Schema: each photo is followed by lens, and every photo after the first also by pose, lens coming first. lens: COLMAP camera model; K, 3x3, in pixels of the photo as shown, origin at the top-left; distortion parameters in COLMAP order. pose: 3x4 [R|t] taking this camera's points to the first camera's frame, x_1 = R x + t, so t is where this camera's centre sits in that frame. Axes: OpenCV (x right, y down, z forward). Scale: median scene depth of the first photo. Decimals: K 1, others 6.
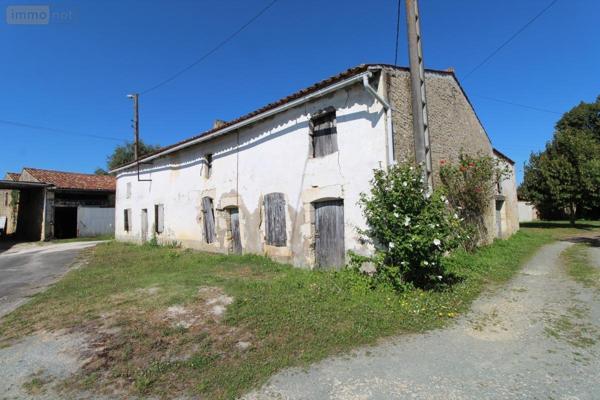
lens RADIAL K [[281.5, 0, 300.3], [0, 281.5, 195.9], [0, 0, 1]] dist [0.001928, -0.014074]
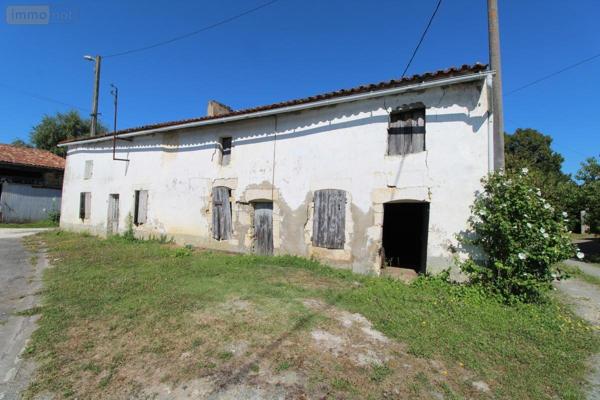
lens RADIAL K [[275.5, 0, 299.9], [0, 275.5, 190.8], [0, 0, 1]] dist [0.000123, -0.013012]
pose [[0.971088, 0.080046, 0.224902, -0.355925], [-0.077685, 0.996790, -0.019342, 0.017074], [-0.225729, 0.001312, 0.974189, 0.148406]]
